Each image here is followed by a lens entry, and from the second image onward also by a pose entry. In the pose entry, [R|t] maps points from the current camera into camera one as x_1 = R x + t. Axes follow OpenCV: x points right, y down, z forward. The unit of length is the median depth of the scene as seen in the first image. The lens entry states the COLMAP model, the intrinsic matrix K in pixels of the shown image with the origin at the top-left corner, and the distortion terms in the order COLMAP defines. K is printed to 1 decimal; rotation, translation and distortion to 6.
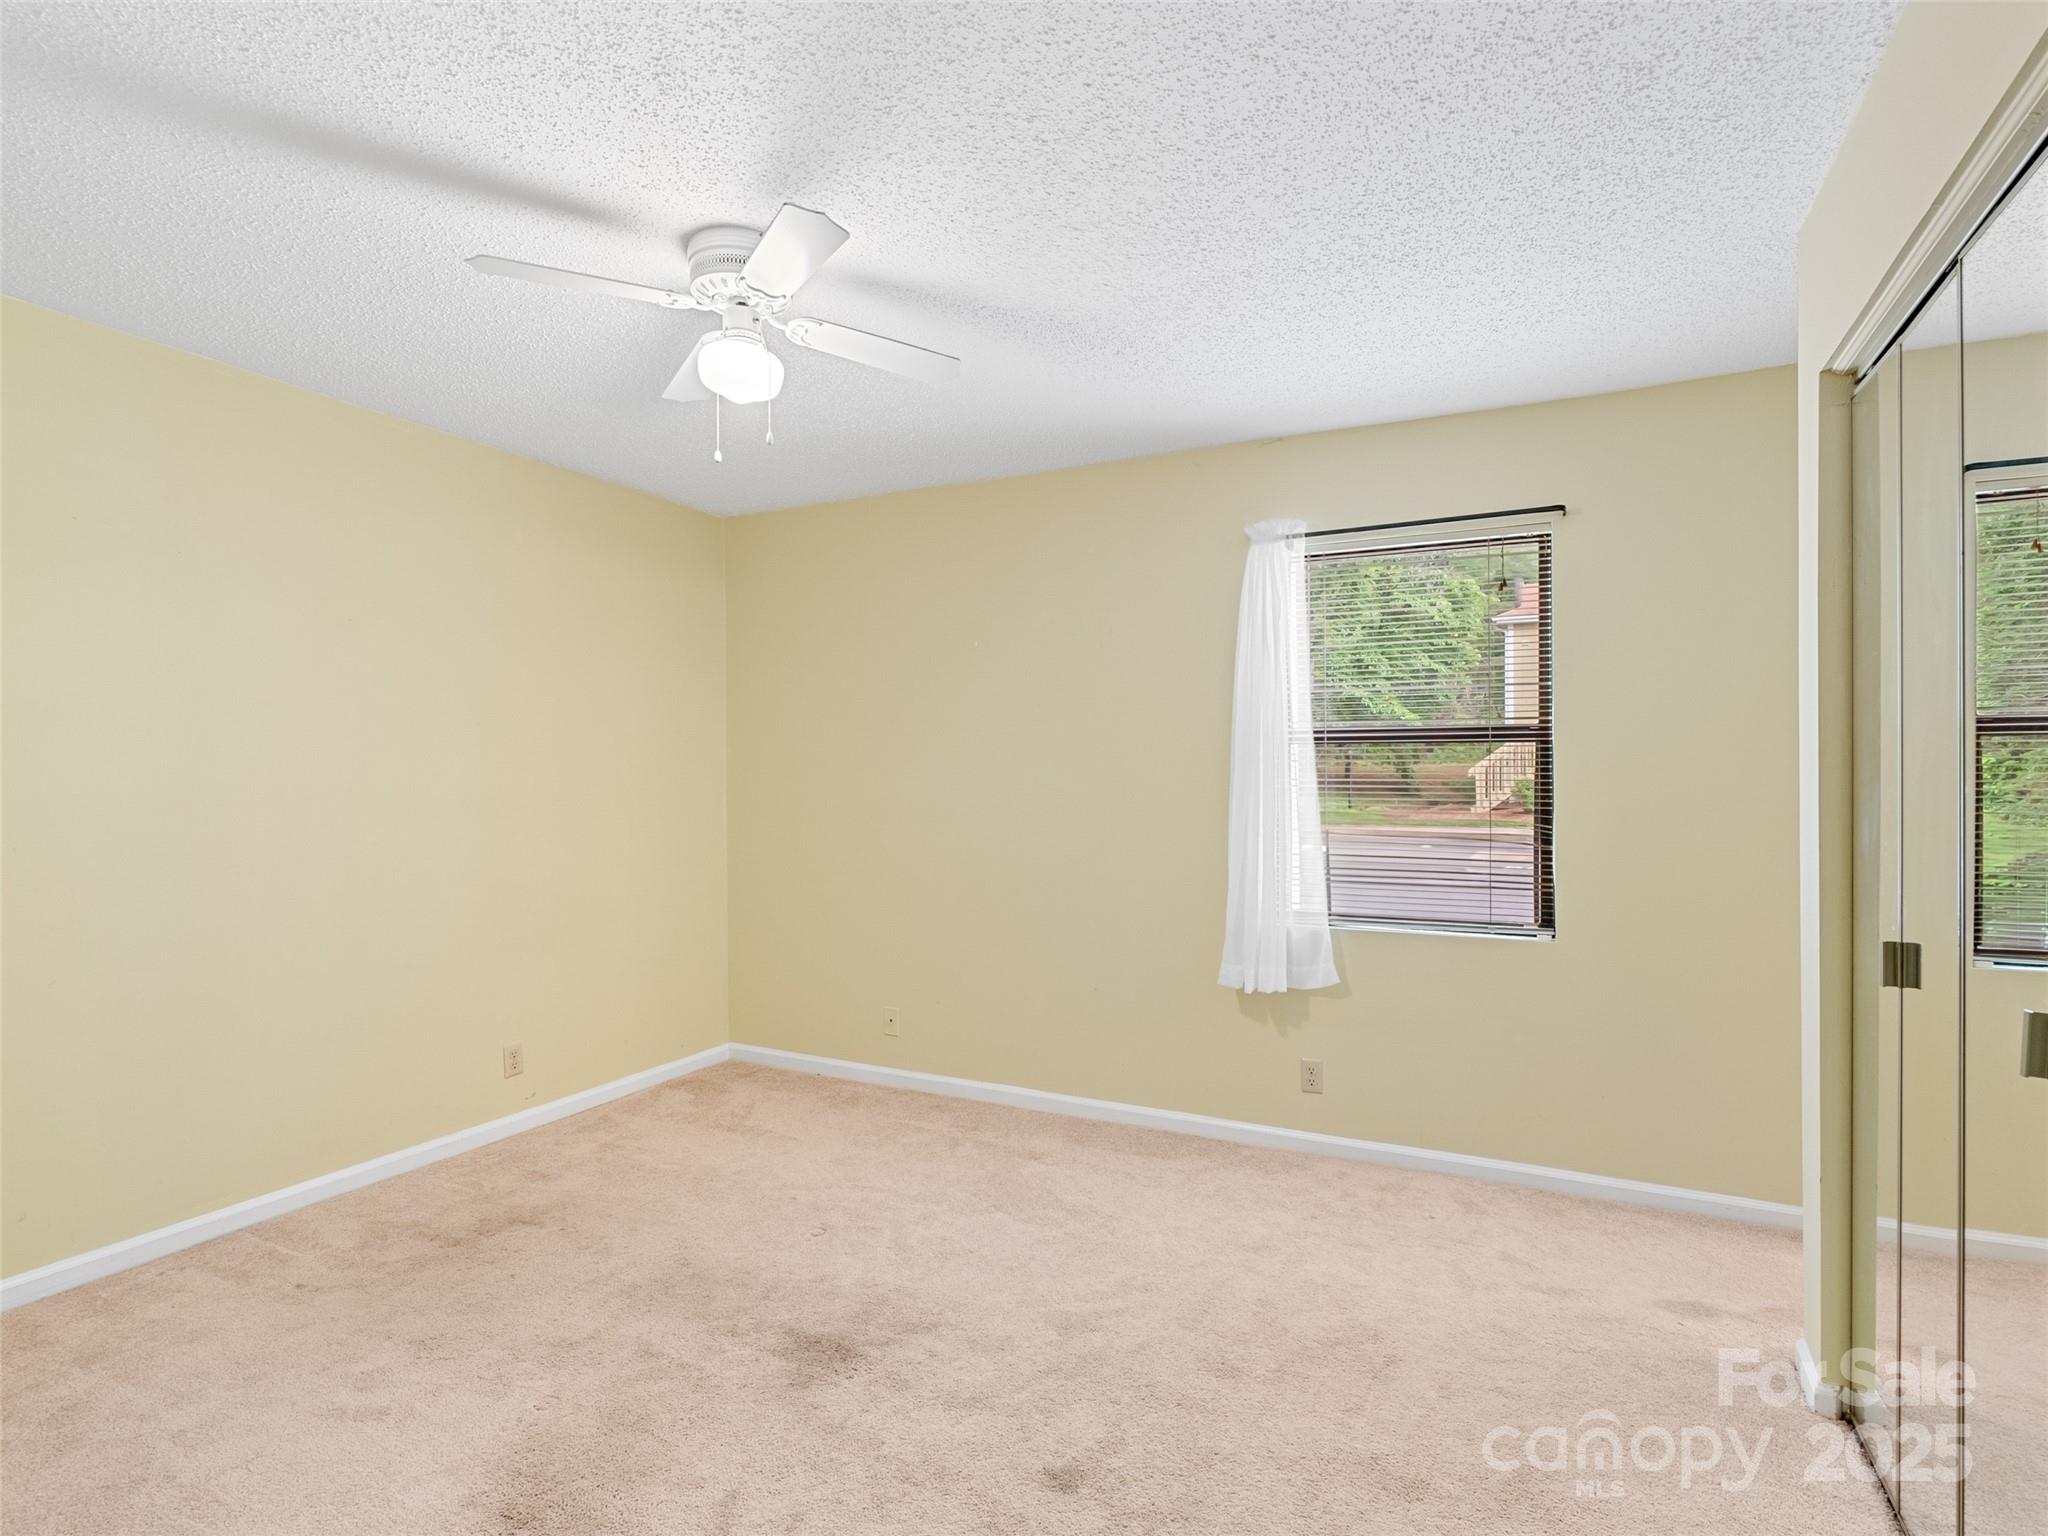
lens RADIAL K [[1056.4, 0, 1024.8], [0, 1056.4, 761.6], [0, 0, 1]] dist [-0.005166, 0.002307]
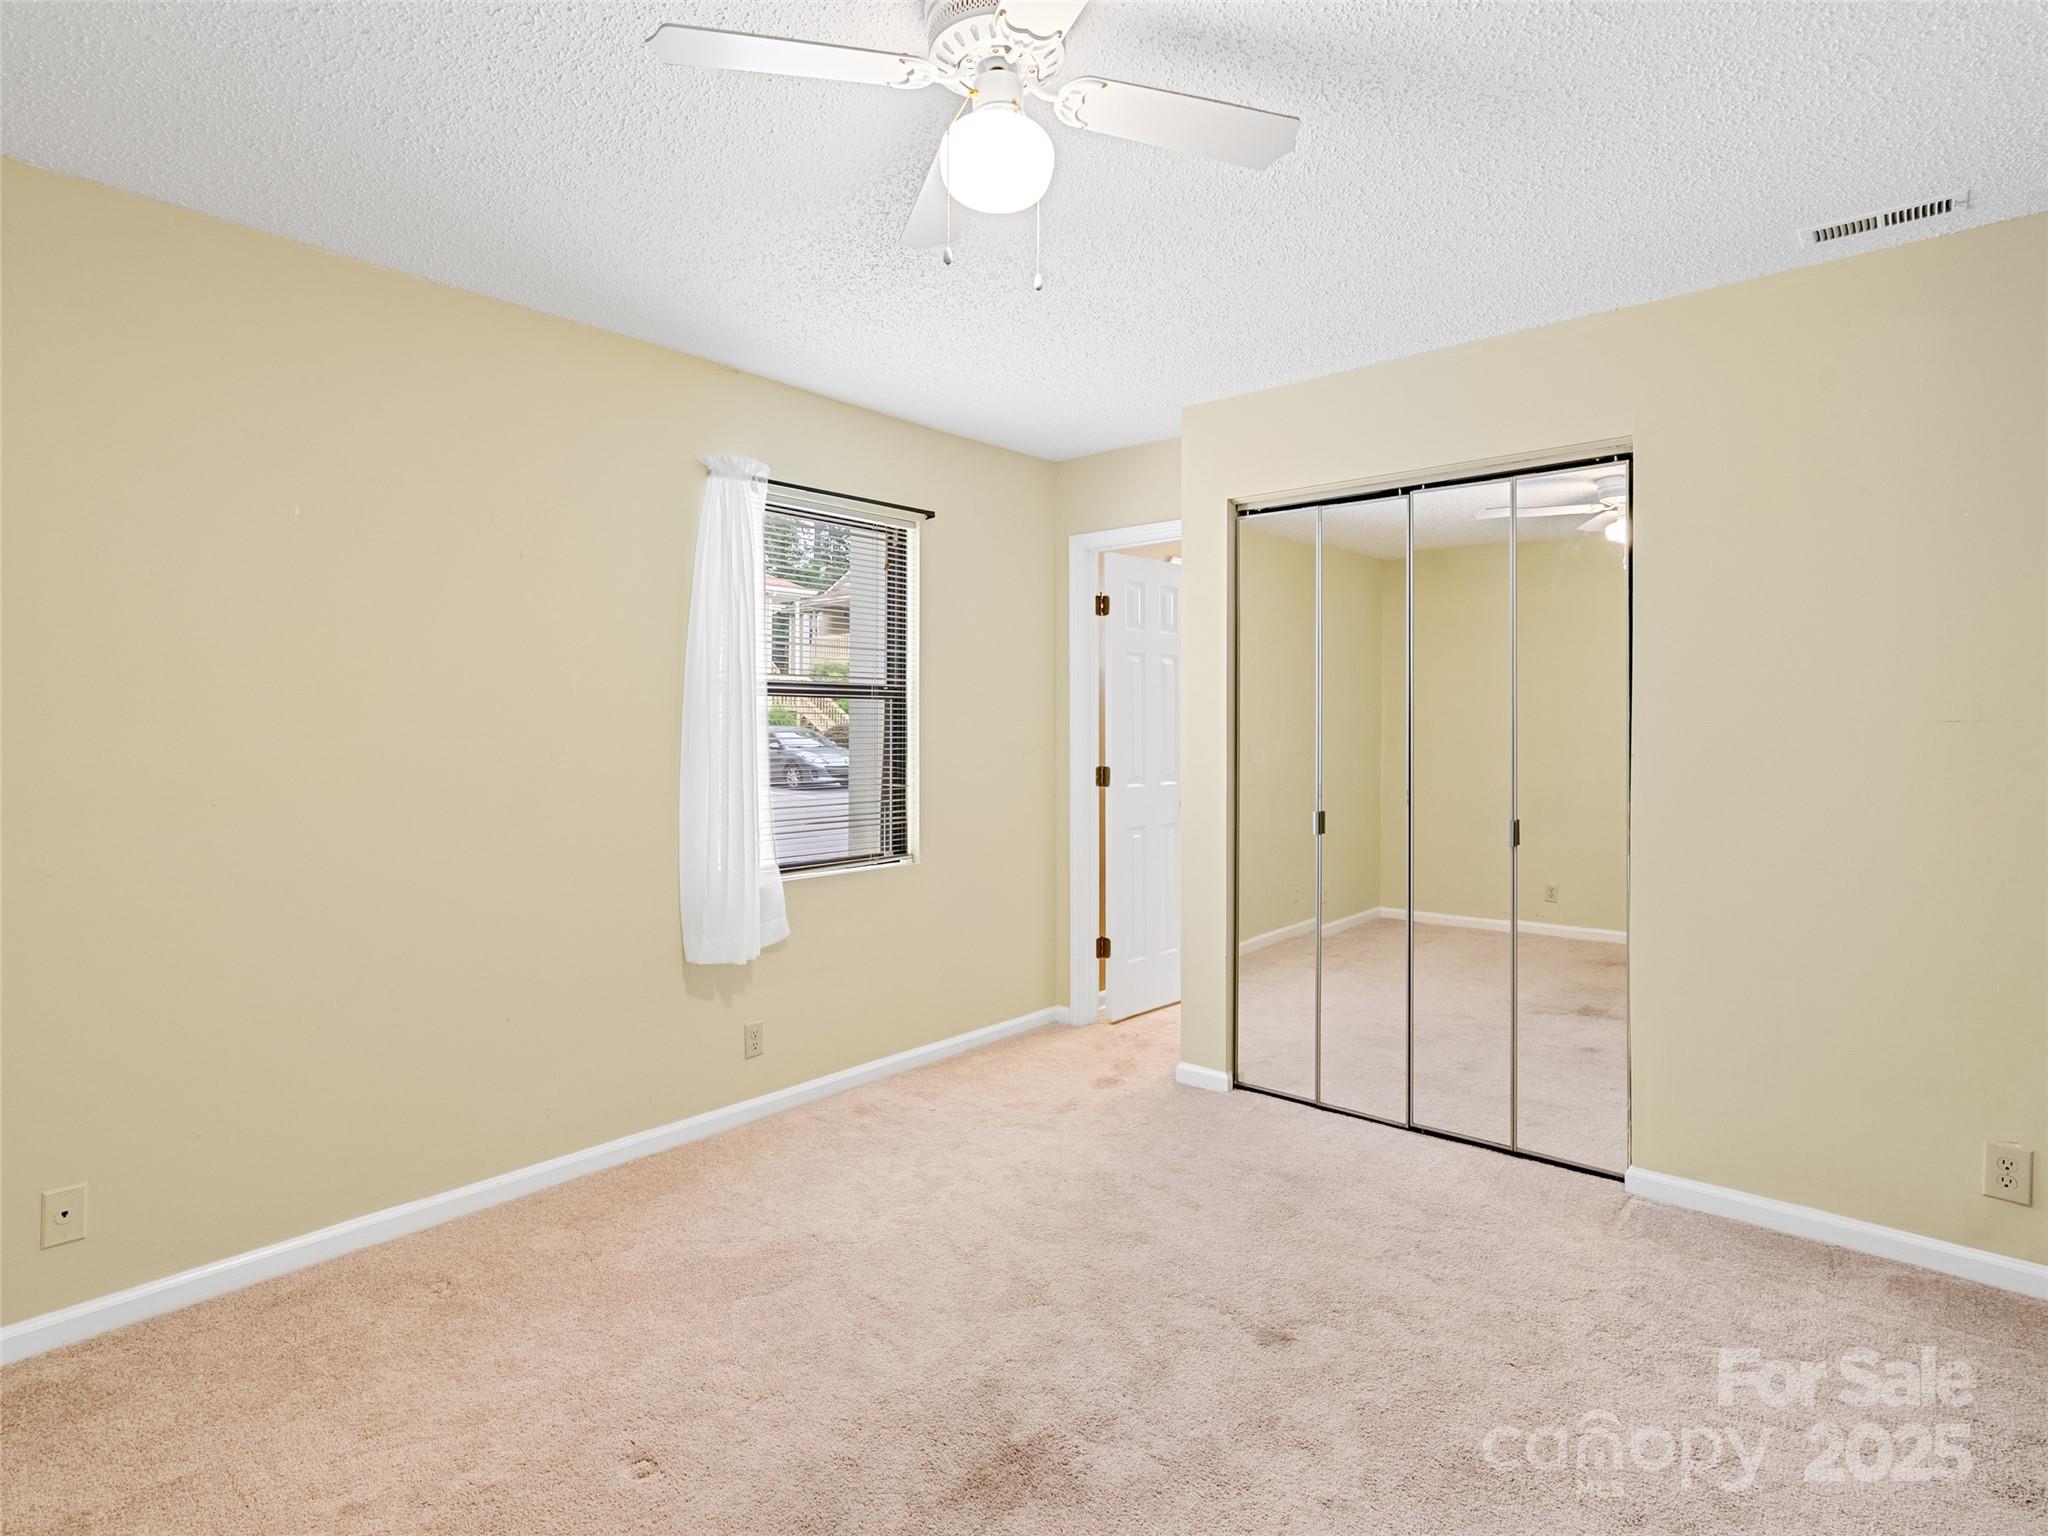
lens RADIAL K [[1059.8, 0, 977.6], [0, 1059.8, 724.0], [0, 0, 1]] dist [-0.021025, -0.000719]
pose [[0.274394, 0.015914, 0.961486, -0.617242], [0.006158, 0.999813, -0.018306, 0.029054], [-0.961598, 0.010944, 0.274245, 0.547253]]
